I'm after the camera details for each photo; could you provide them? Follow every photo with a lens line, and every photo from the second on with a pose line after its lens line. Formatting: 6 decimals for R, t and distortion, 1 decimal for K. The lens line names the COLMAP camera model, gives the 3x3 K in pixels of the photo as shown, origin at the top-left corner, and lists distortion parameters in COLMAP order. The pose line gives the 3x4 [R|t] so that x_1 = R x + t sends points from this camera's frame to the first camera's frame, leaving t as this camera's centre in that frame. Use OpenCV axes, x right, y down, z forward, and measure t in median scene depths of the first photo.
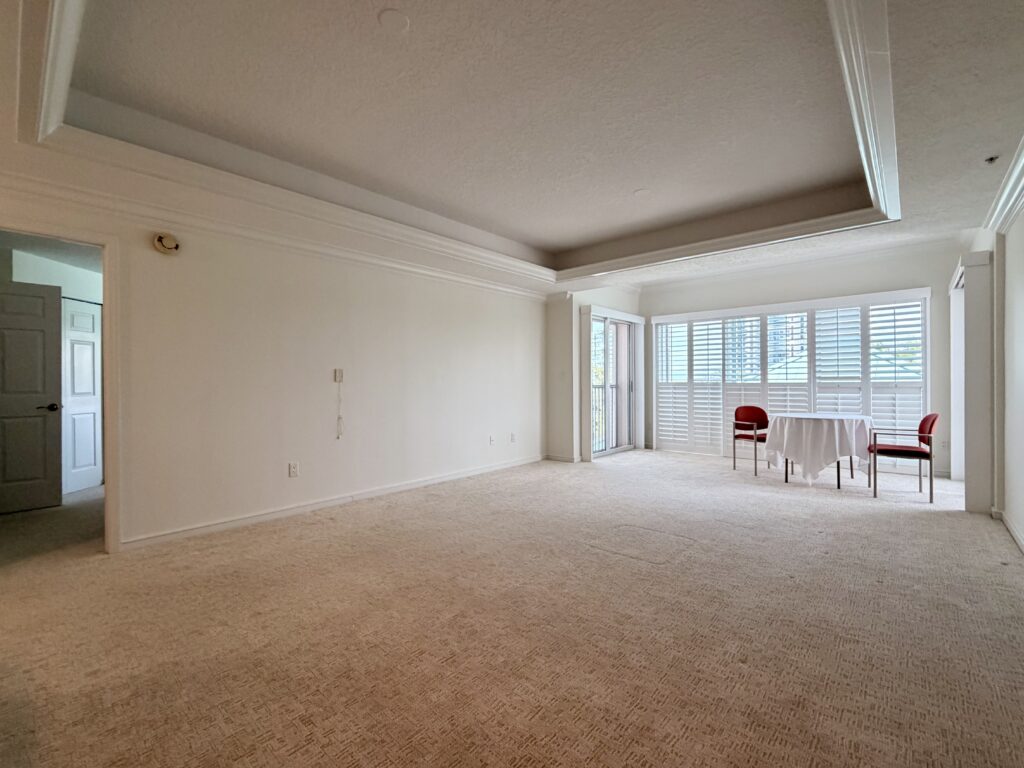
lens RADIAL K [[451.0, 0, 511.9], [0, 451.0, 385.7], [0, 0, 1]] dist [-0.000689, -0.000050]
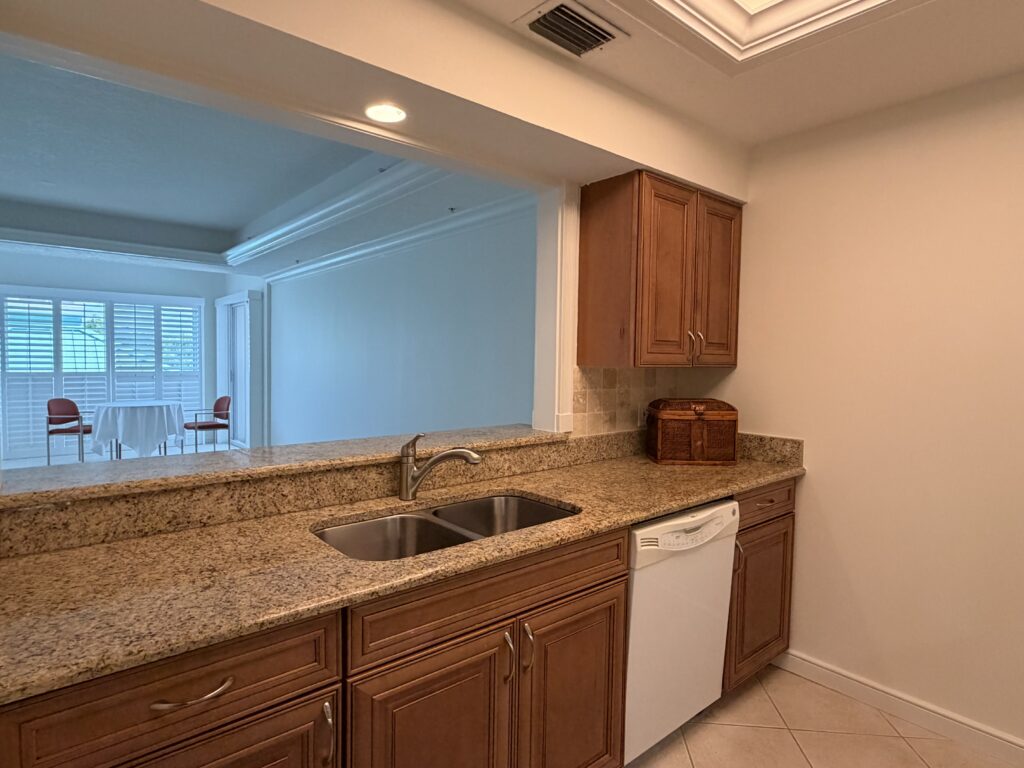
lens RADIAL K [[563.2, 0, 513.6], [0, 563.2, 379.0], [0, 0, 1]] dist [-0.003873, -0.000724]
pose [[0.134684, -0.024079, 0.990596, -0.510436], [-0.009698, 0.999625, 0.025617, -0.034314], [-0.990841, -0.013057, 0.134400, -0.091886]]
